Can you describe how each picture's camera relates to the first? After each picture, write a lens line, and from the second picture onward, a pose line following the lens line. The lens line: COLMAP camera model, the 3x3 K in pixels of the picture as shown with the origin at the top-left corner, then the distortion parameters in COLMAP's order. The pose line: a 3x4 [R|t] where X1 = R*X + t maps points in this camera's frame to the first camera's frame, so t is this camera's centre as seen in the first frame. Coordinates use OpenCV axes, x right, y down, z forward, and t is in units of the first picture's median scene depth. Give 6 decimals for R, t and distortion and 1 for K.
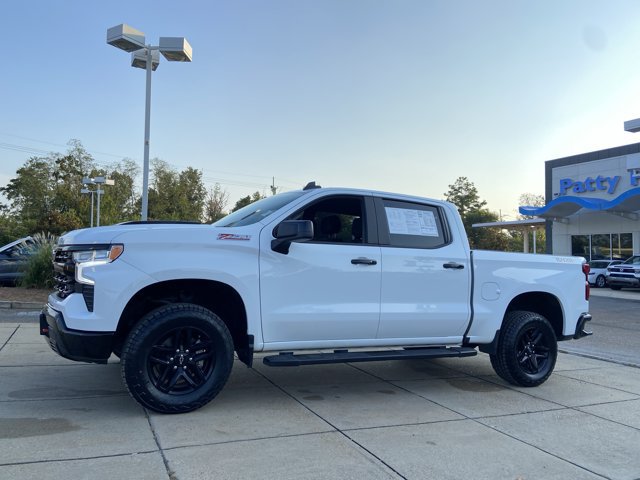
lens RADIAL K [[480.7, 0, 311.9], [0, 480.7, 235.8], [0, 0, 1]] dist [0.134091, -0.173983]
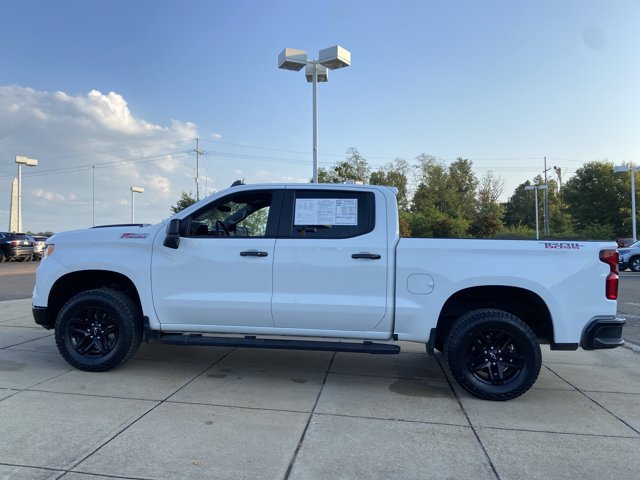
lens RADIAL K [[480.7, 0, 311.9], [0, 480.7, 235.8], [0, 0, 1]] dist [0.134091, -0.173983]
pose [[0.838299, -0.037585, -0.543914, 0.696408], [0.045873, 0.998946, 0.001672, 0.016835], [0.543278, -0.026353, 0.839139, 0.162860]]
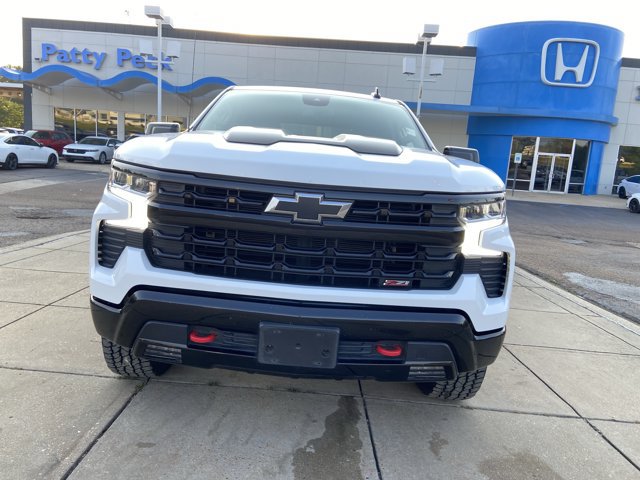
lens RADIAL K [[480.7, 0, 311.9], [0, 480.7, 235.8], [0, 0, 1]] dist [0.134091, -0.173983]
pose [[0.444271, -0.137016, 0.885353, -0.785321], [-0.103440, 0.973782, 0.202607, -0.021645], [-0.889901, -0.181593, 0.418451, 0.675149]]
